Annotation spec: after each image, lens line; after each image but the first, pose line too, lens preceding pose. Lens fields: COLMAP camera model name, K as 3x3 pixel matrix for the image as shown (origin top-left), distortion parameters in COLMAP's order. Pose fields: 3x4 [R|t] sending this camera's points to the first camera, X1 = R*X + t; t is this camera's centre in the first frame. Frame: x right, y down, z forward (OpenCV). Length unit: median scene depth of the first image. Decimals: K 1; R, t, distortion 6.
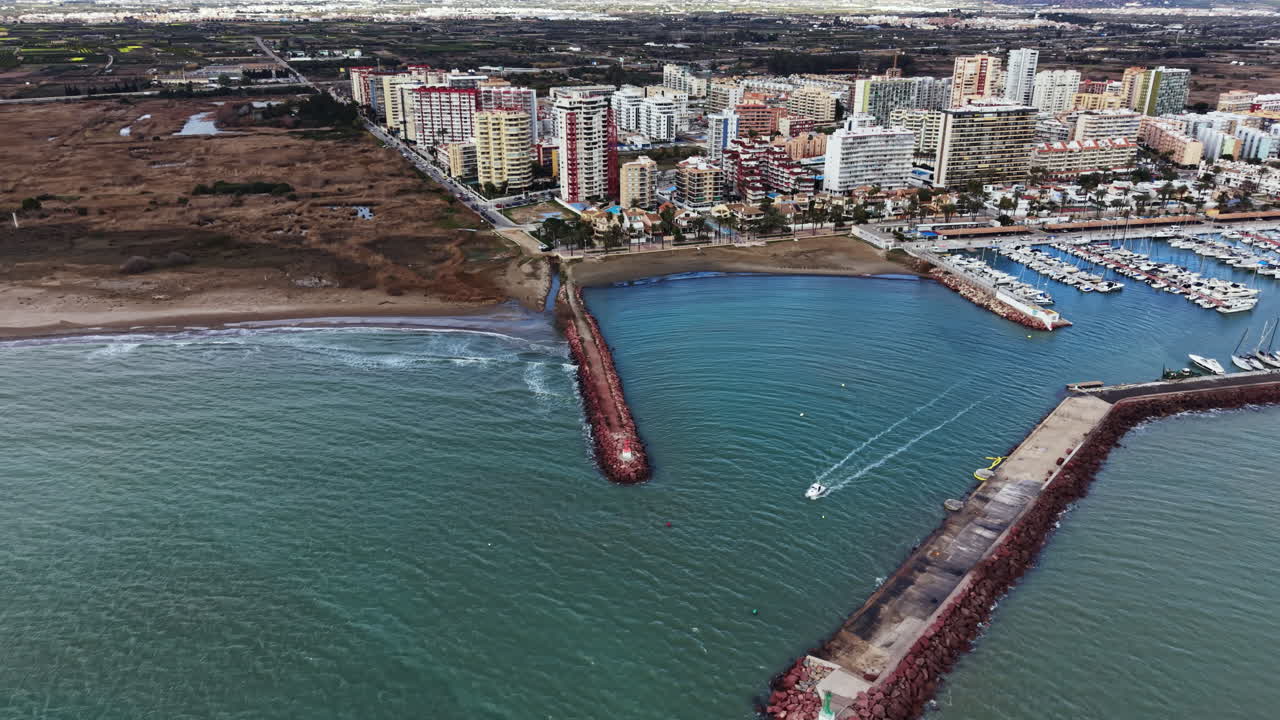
lens RADIAL K [[925.1, 0, 640.0], [0, 925.1, 360.0], [0, 0, 1]] dist [0.013813, 0.007189]
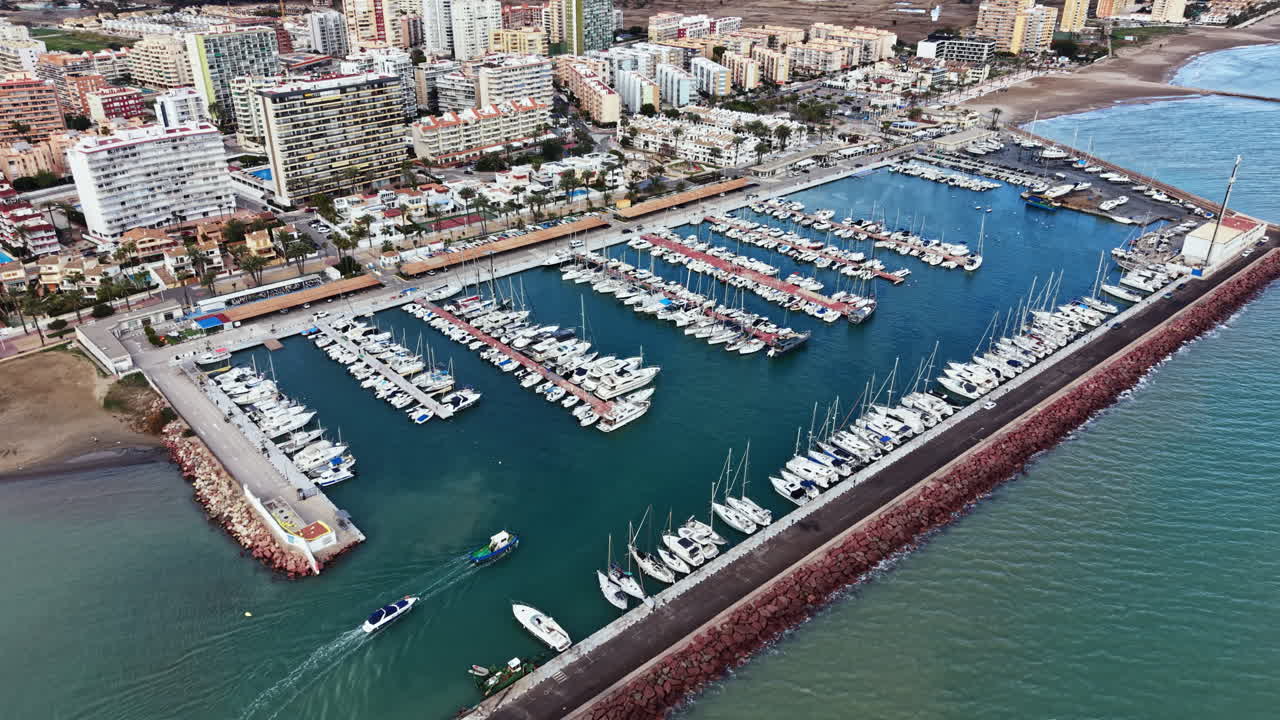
lens RADIAL K [[925.1, 0, 640.0], [0, 925.1, 360.0], [0, 0, 1]] dist [0.013813, 0.007189]
pose [[0.881151, -0.212725, 0.422280, 0.245274], [0.174848, 0.976370, 0.127005, -0.115220], [-0.439318, -0.038076, 0.897524, 0.261876]]
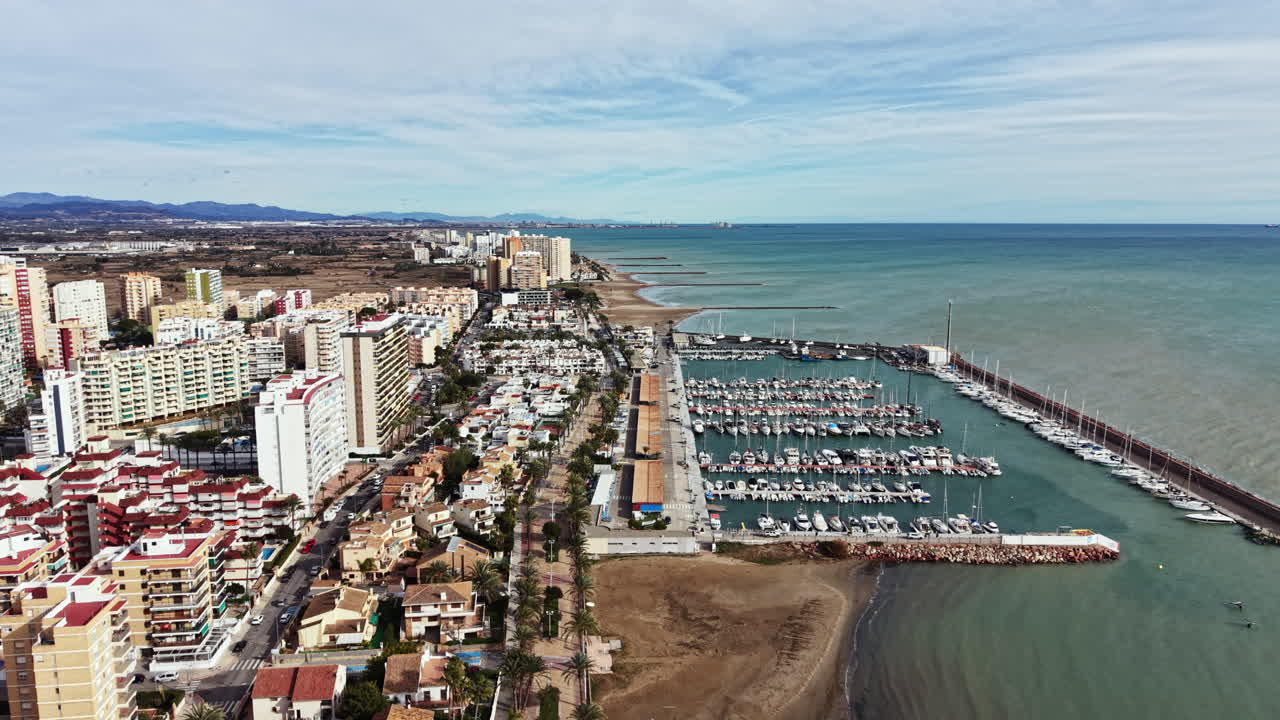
lens RADIAL K [[925.1, 0, 640.0], [0, 925.1, 360.0], [0, 0, 1]] dist [0.013813, 0.007189]
pose [[0.256638, -0.162058, 0.952824, -0.213485], [0.360963, 0.930580, 0.061051, -0.220719], [-0.896573, 0.328266, 0.297320, 0.650396]]
